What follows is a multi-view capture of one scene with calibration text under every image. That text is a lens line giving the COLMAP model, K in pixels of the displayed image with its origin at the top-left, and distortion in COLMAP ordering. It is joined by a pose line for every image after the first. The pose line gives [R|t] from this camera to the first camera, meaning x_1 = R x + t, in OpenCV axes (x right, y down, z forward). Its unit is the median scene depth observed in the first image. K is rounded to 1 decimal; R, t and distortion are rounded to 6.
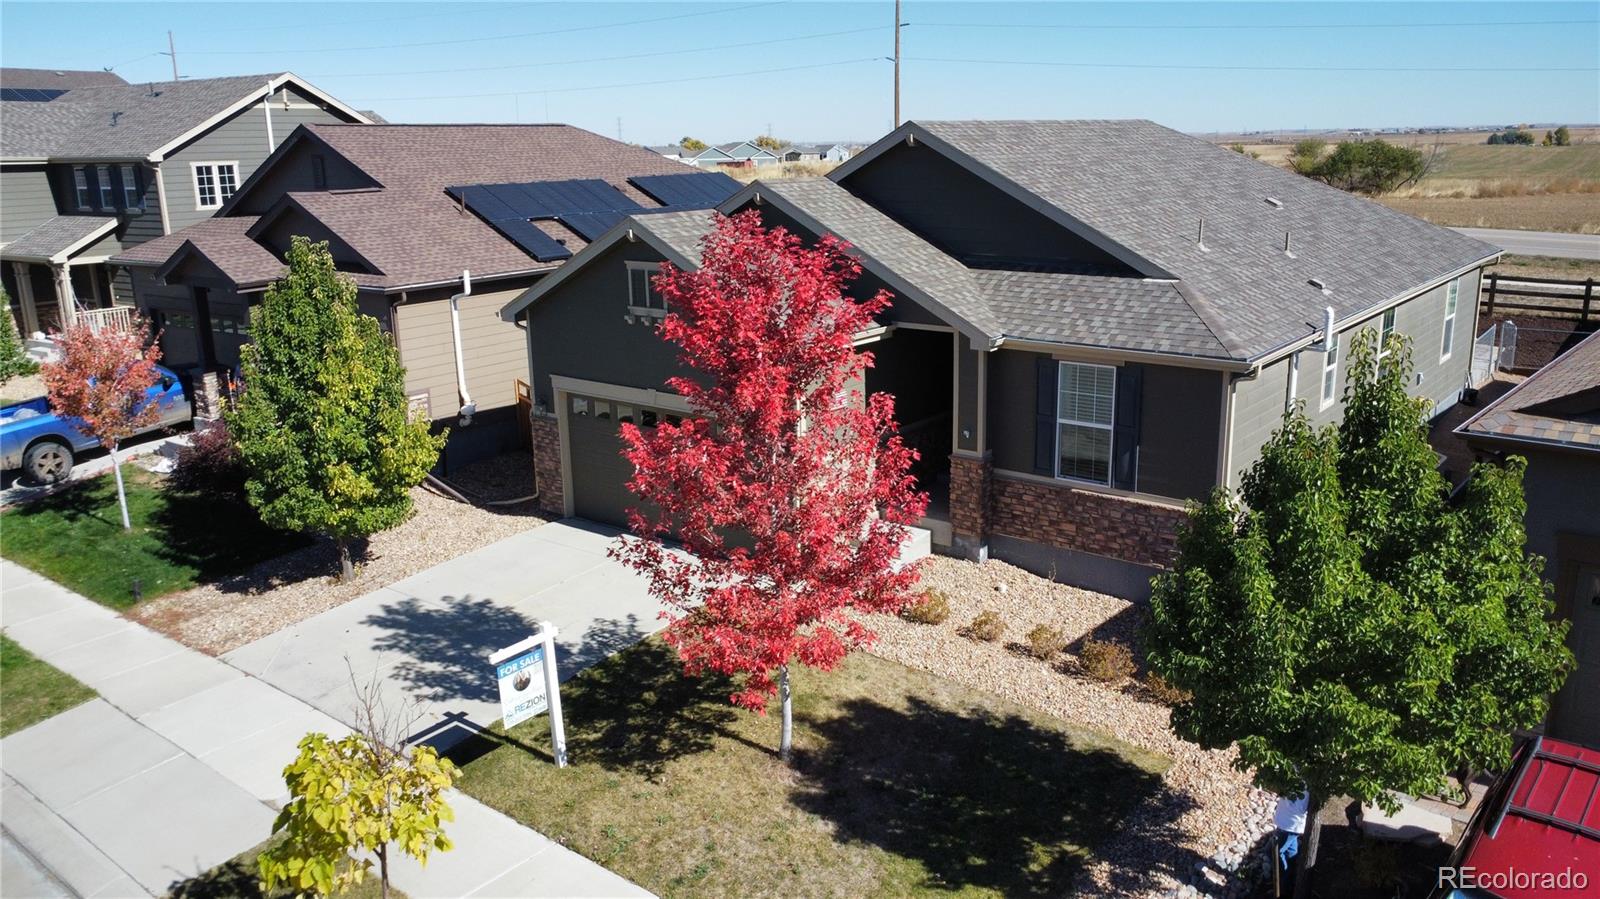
lens RADIAL K [[1183.3, 0, 800.0], [0, 1183.3, 449.5], [0, 0, 1]] dist [0.007948, 0.003575]
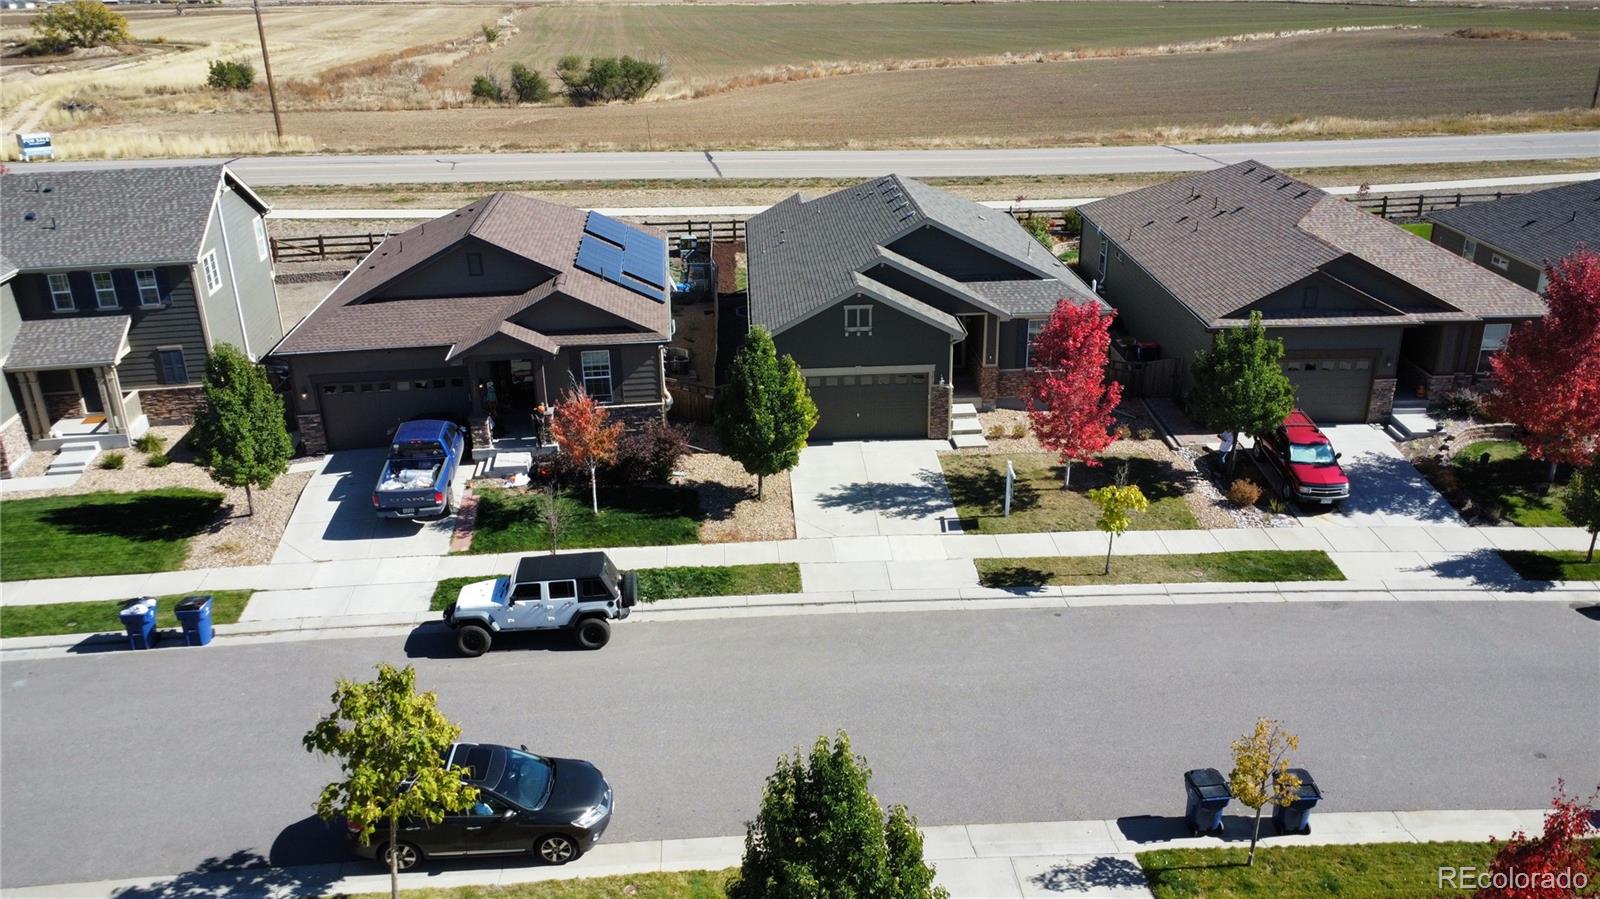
lens RADIAL K [[1183.3, 0, 800.0], [0, 1183.3, 449.5], [0, 0, 1]] dist [0.007948, 0.003575]
pose [[0.748680, -0.245036, 0.615984, -1.495725], [0.173821, 0.969231, 0.174291, -0.286101], [-0.639738, -0.023417, 0.768236, -0.486580]]
